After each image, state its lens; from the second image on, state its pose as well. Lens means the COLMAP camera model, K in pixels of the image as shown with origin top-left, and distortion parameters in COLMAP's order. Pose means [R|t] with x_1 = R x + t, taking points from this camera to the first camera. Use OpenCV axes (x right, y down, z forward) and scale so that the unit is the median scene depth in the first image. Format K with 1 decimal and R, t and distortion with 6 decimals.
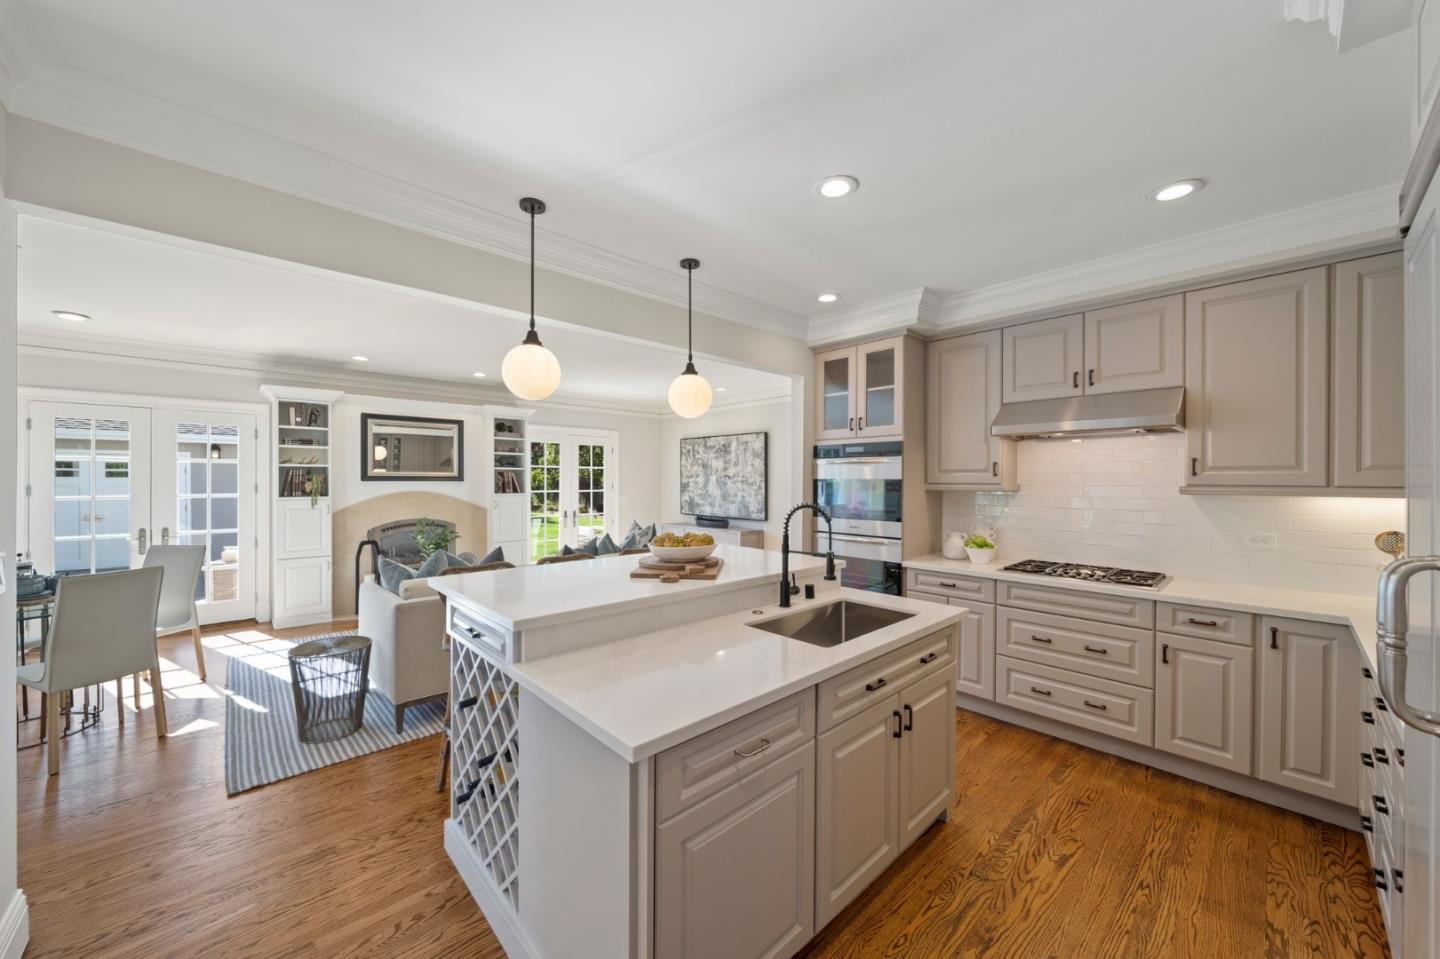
lens RADIAL K [[524.7, 0, 720.0], [0, 524.7, 479.5], [0, 0, 1]] dist [-0.000879, -0.000032]
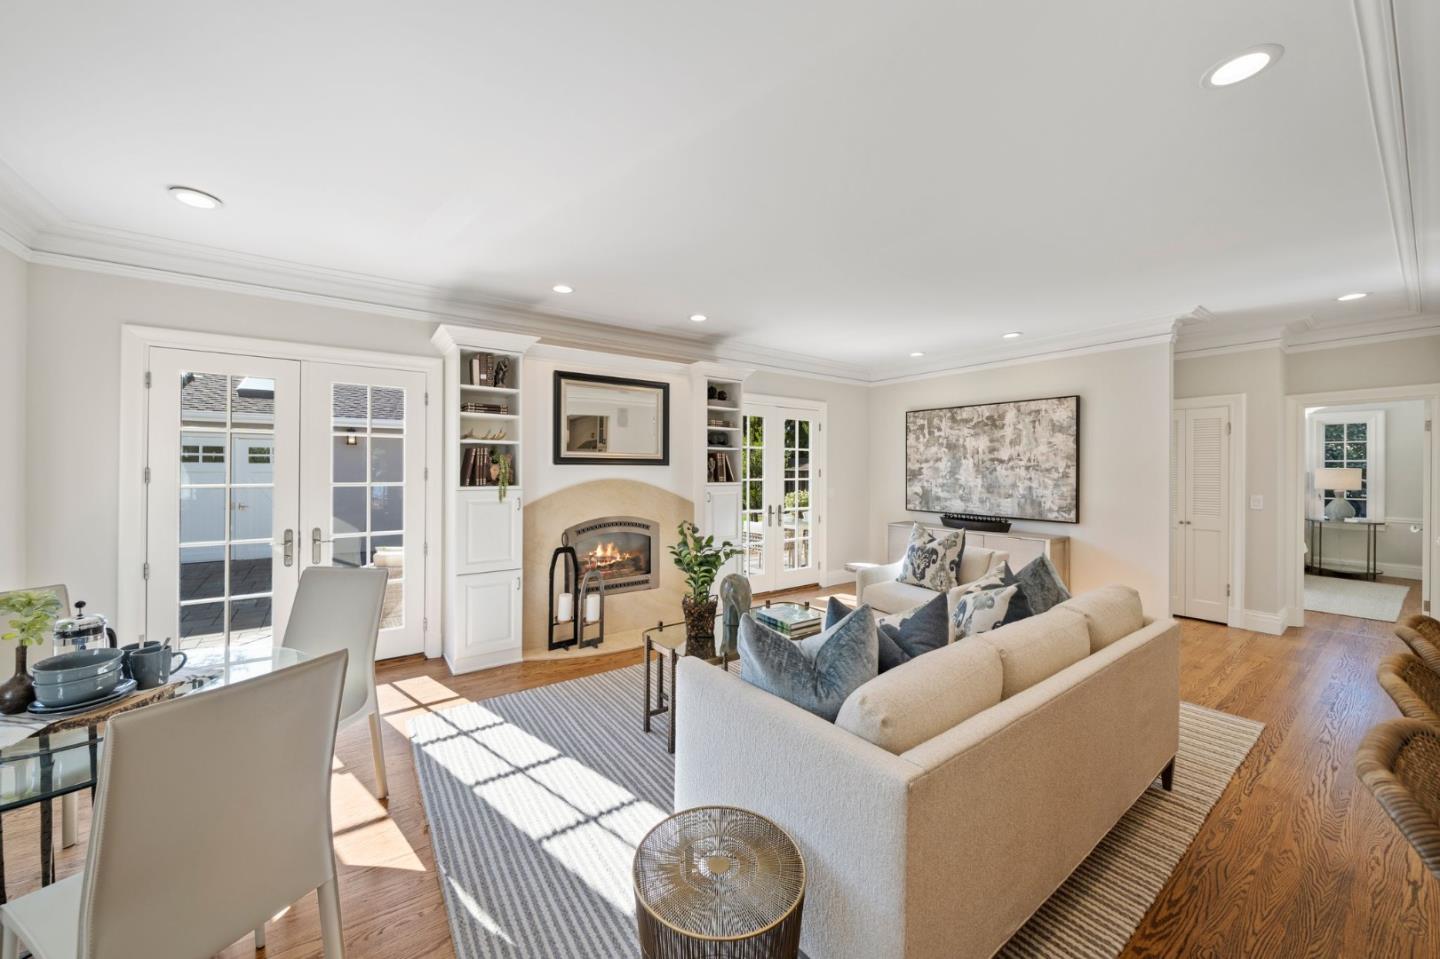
lens RADIAL K [[518.0, 0, 716.0], [0, 518.0, 463.6], [0, 0, 1]] dist [0.000423, -0.000056]
pose [[0.991028, -0.000443, -0.133656, -0.327323], [-0.000890, 0.999950, -0.009920, 0.007657], [0.133653, 0.009950, 0.990978, 0.286609]]
